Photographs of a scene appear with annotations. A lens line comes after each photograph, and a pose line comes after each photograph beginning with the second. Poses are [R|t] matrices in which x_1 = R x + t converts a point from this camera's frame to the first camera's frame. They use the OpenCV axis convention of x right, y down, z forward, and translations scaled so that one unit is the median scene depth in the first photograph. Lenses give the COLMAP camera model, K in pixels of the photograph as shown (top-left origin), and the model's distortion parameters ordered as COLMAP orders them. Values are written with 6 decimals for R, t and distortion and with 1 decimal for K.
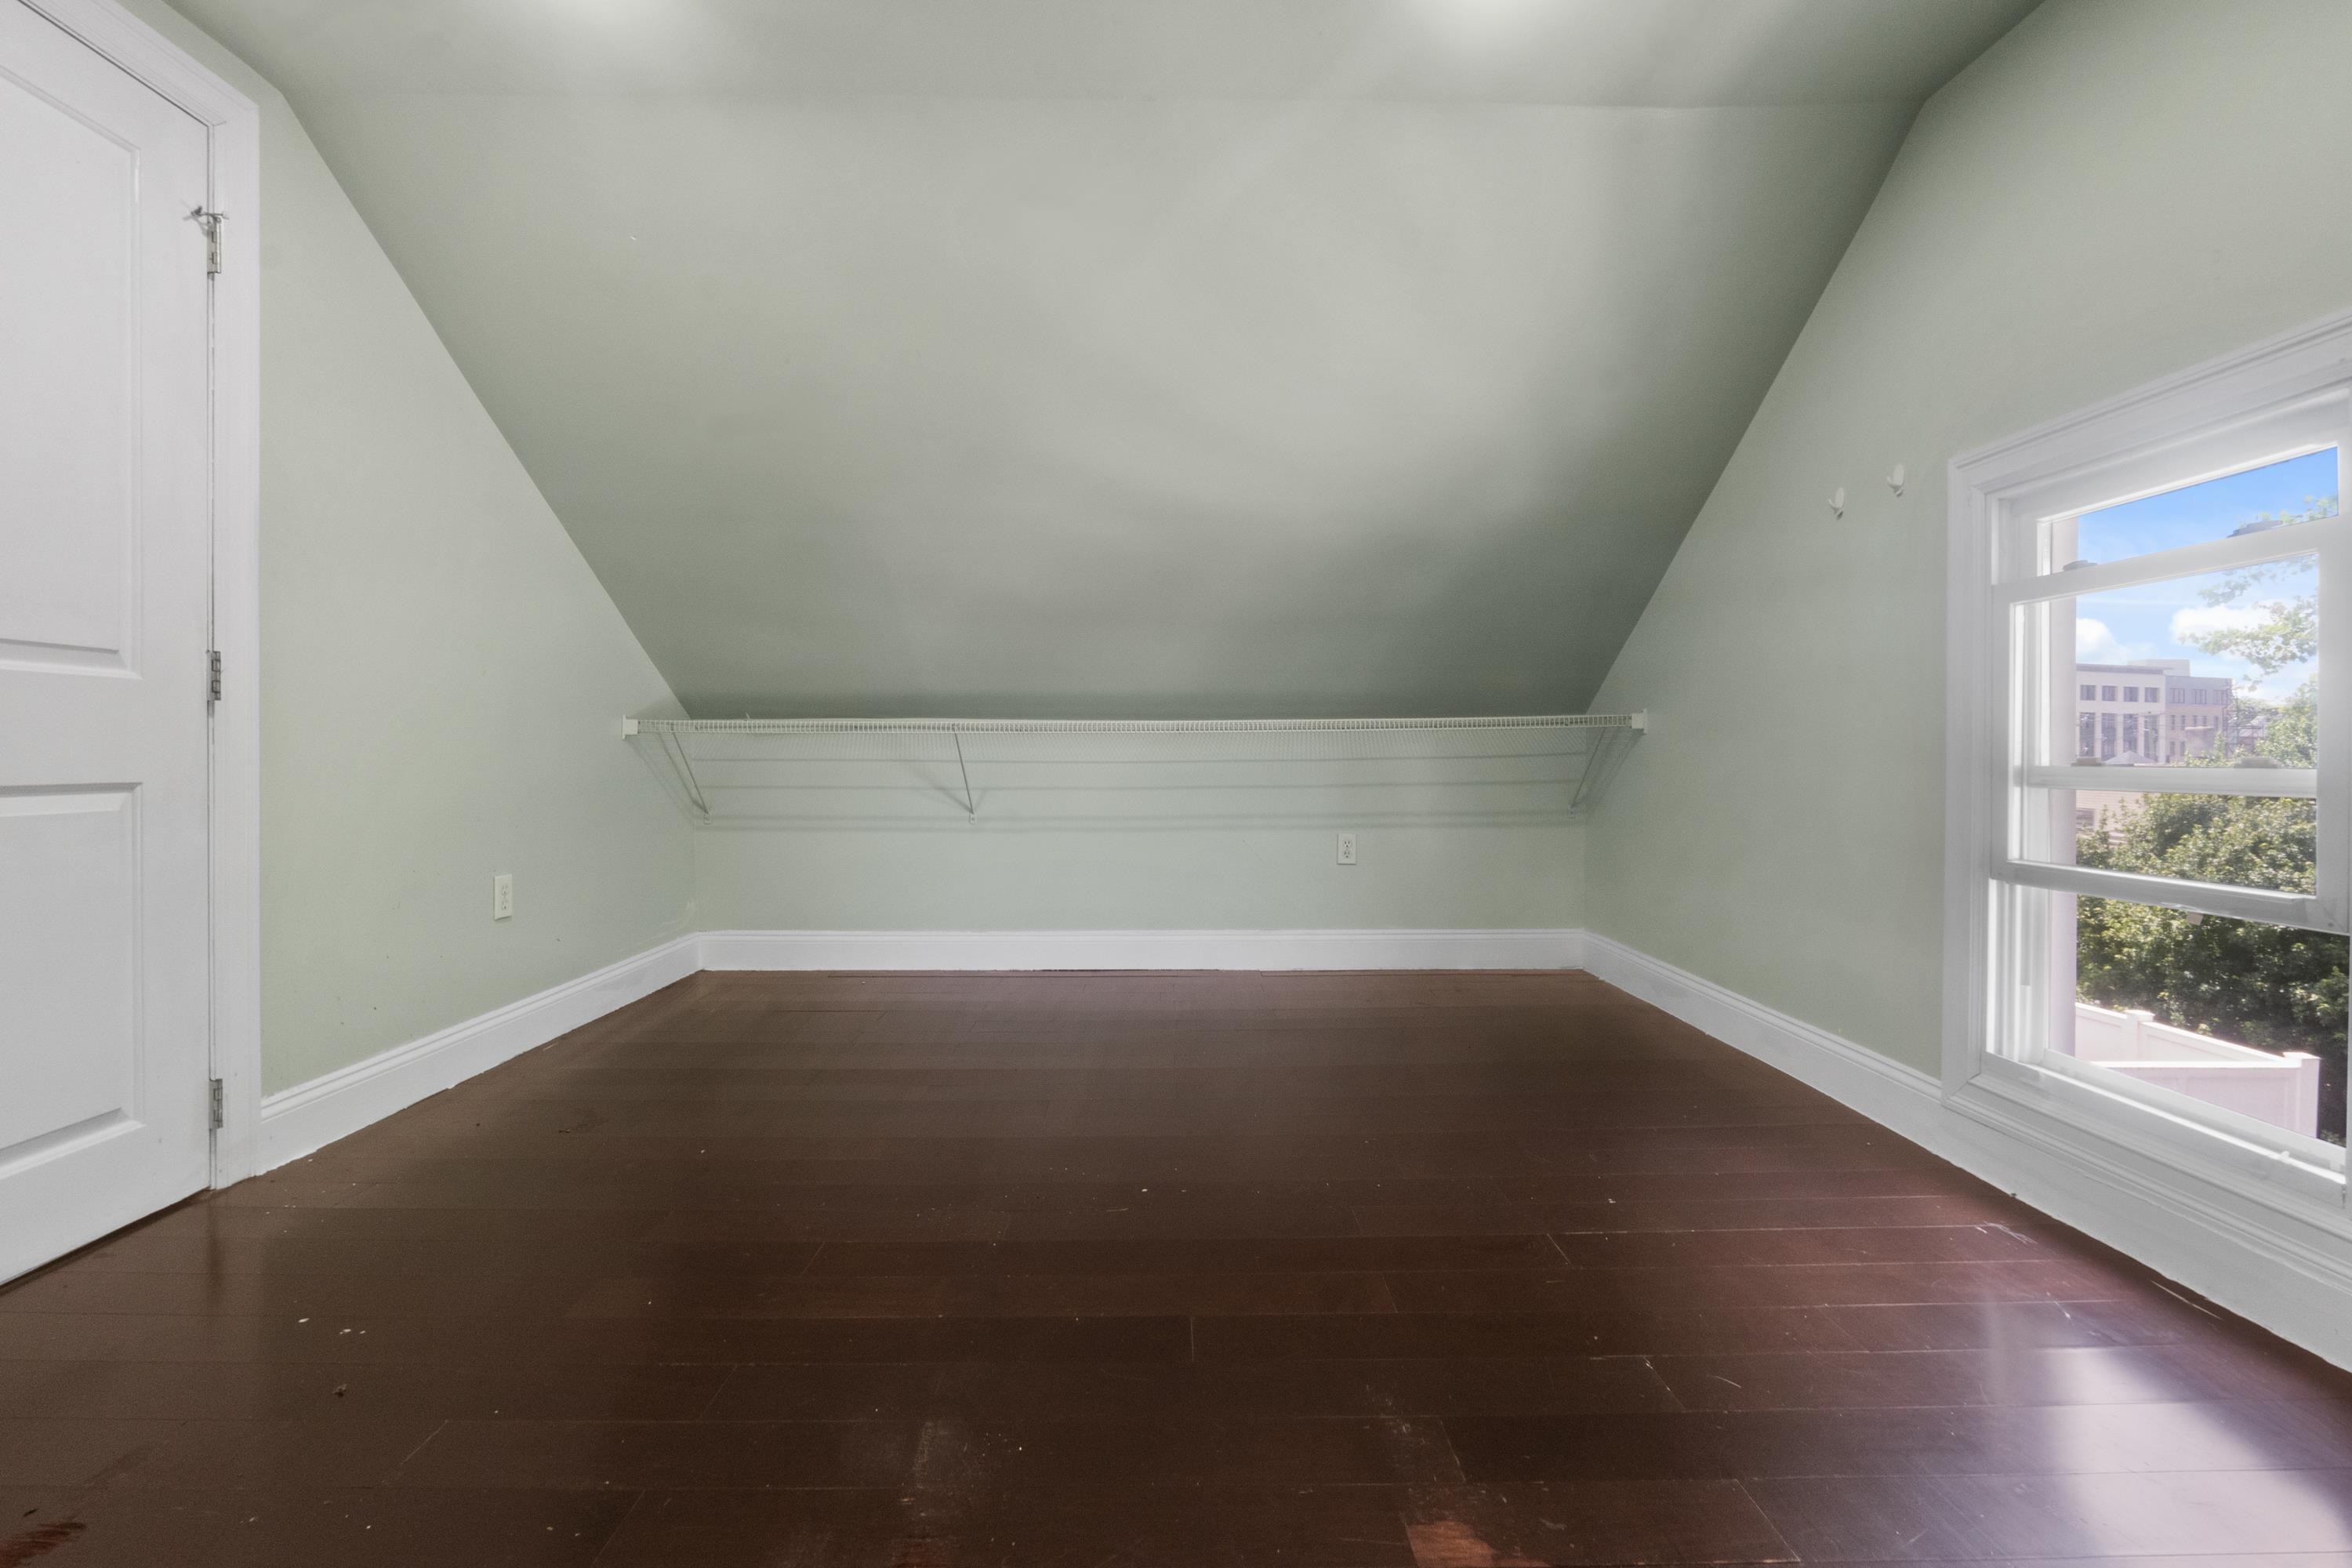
lens RADIAL K [[1085.0, 0, 1181.9], [0, 1085.0, 778.6], [0, 0, 1]] dist [-0.002350, 0.000193]
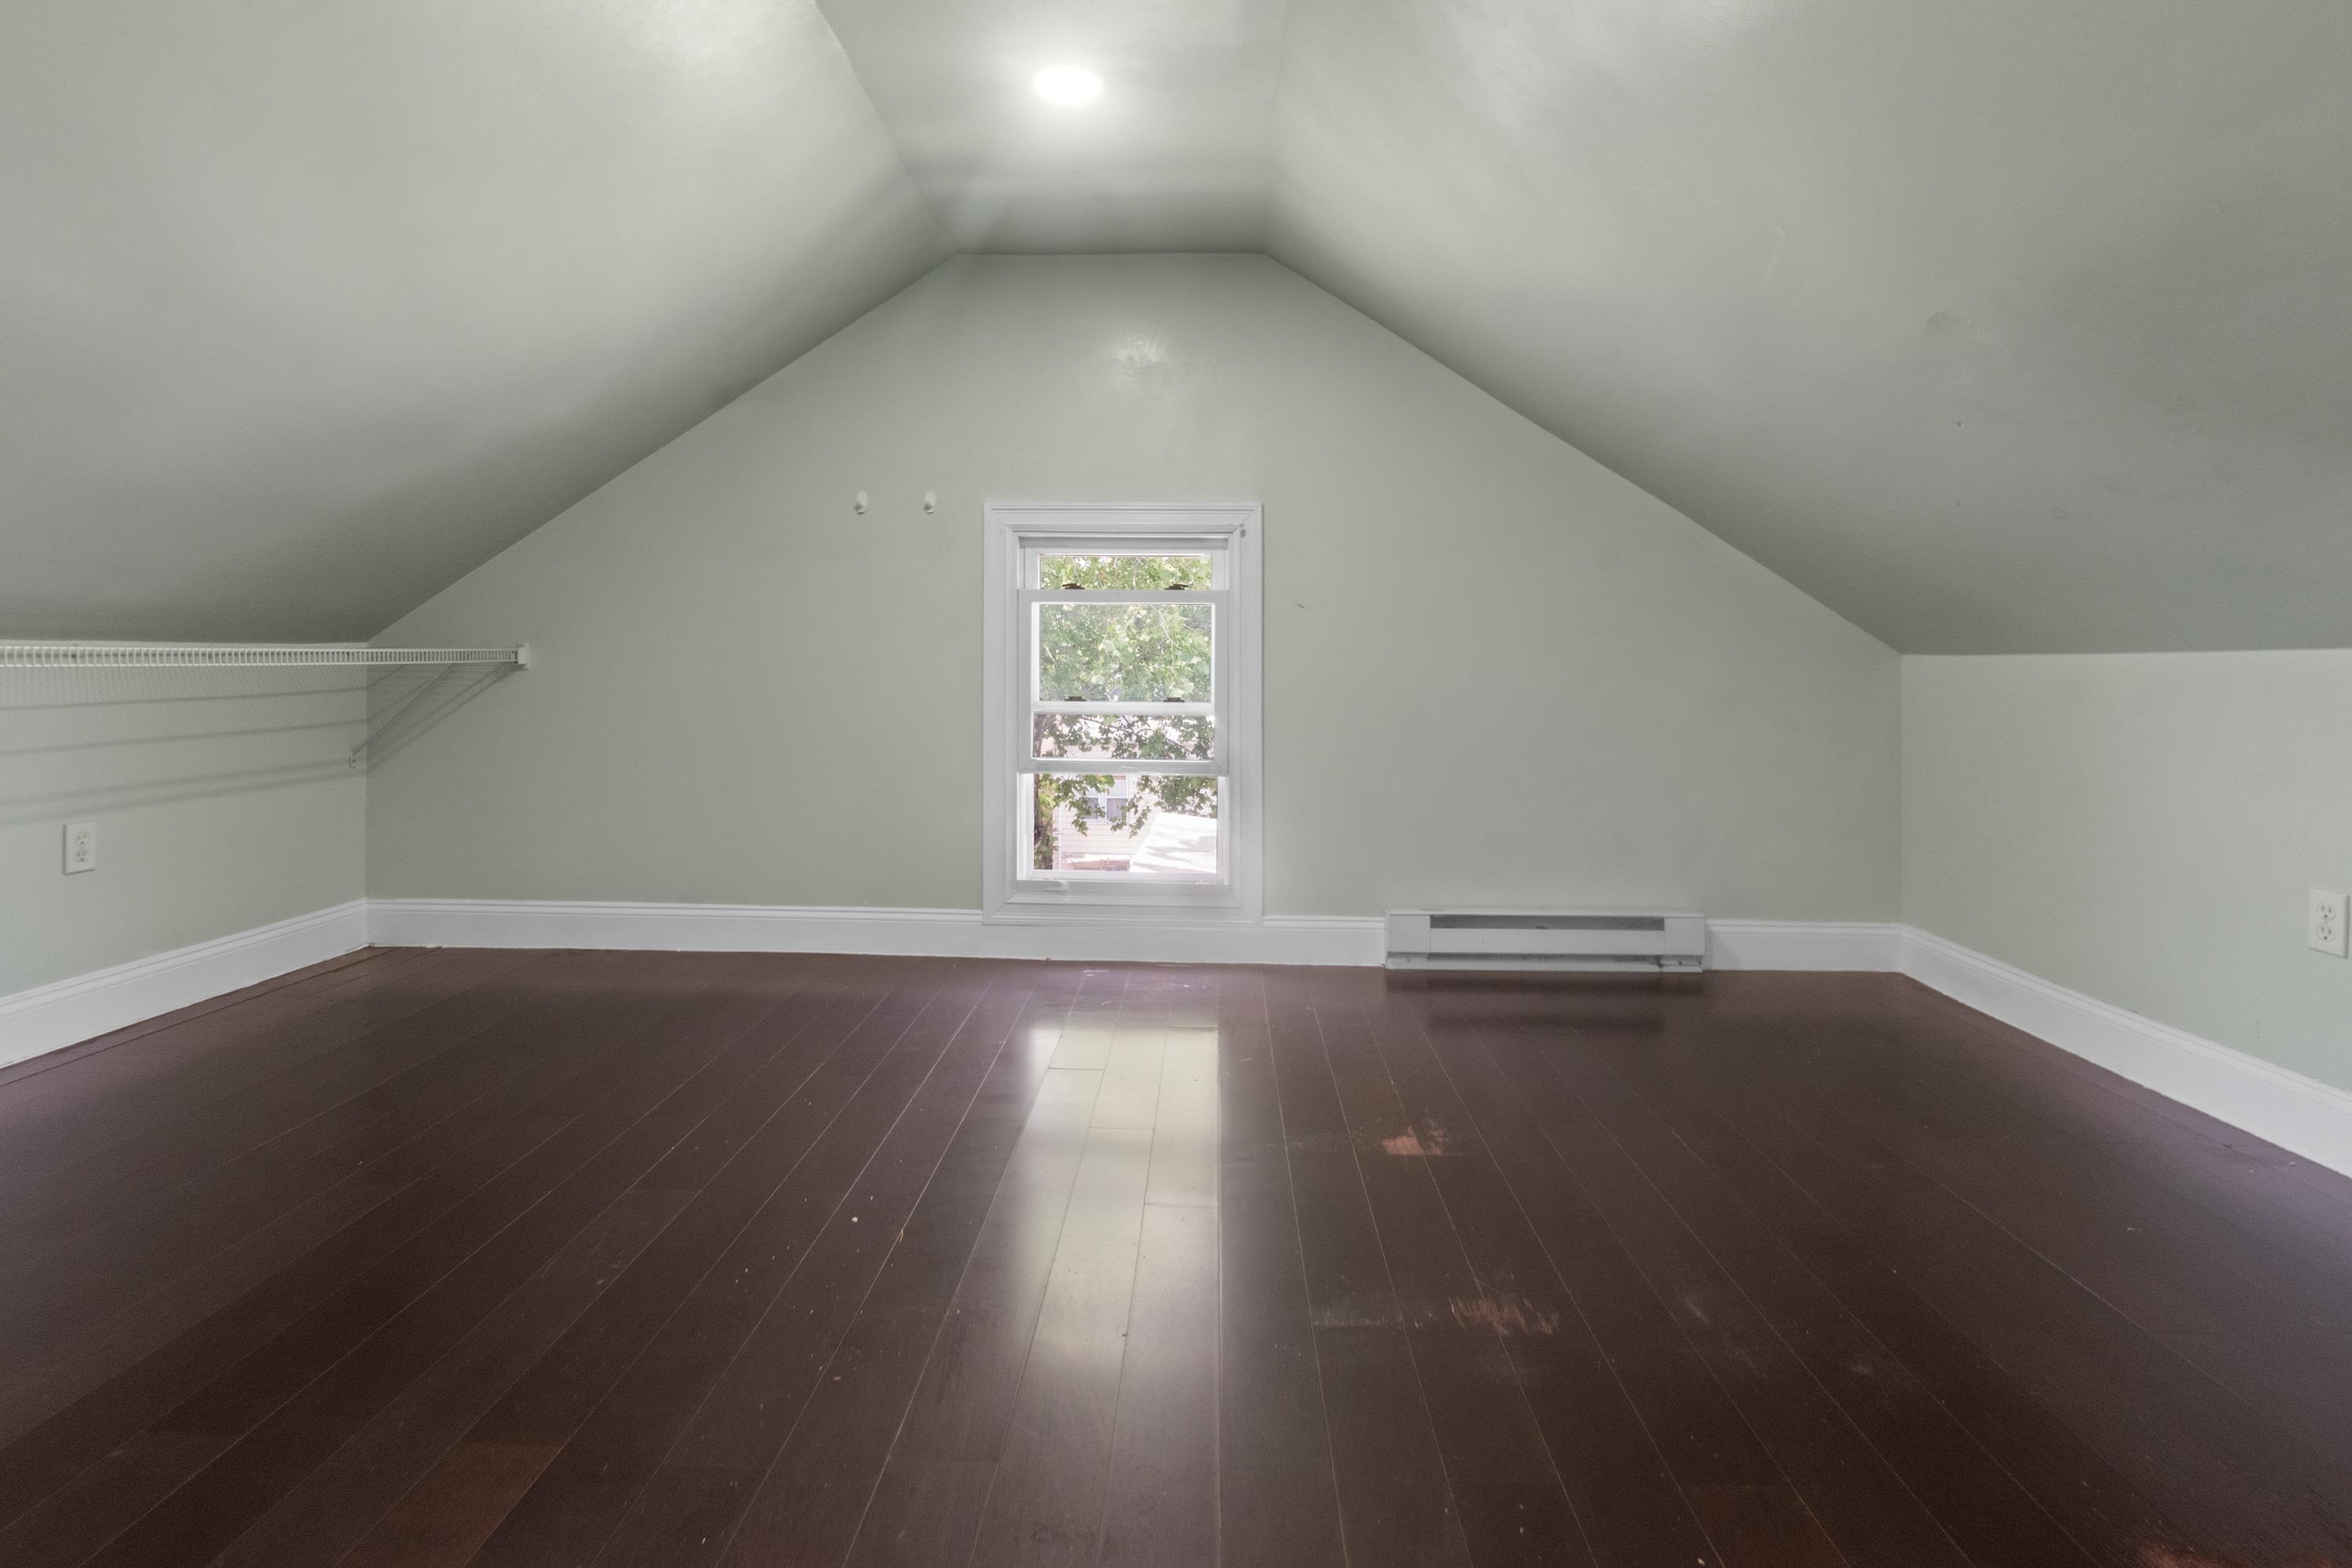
lens RADIAL K [[1080.4, 0, 1169.7], [0, 1080.4, 683.5], [0, 0, 1]] dist [-0.001558, -0.000209]
pose [[0.051353, -0.005117, 0.998667, -0.774028], [0.016533, 0.999854, 0.004273, -0.037405], [-0.998544, 0.016292, 0.051430, 0.635930]]
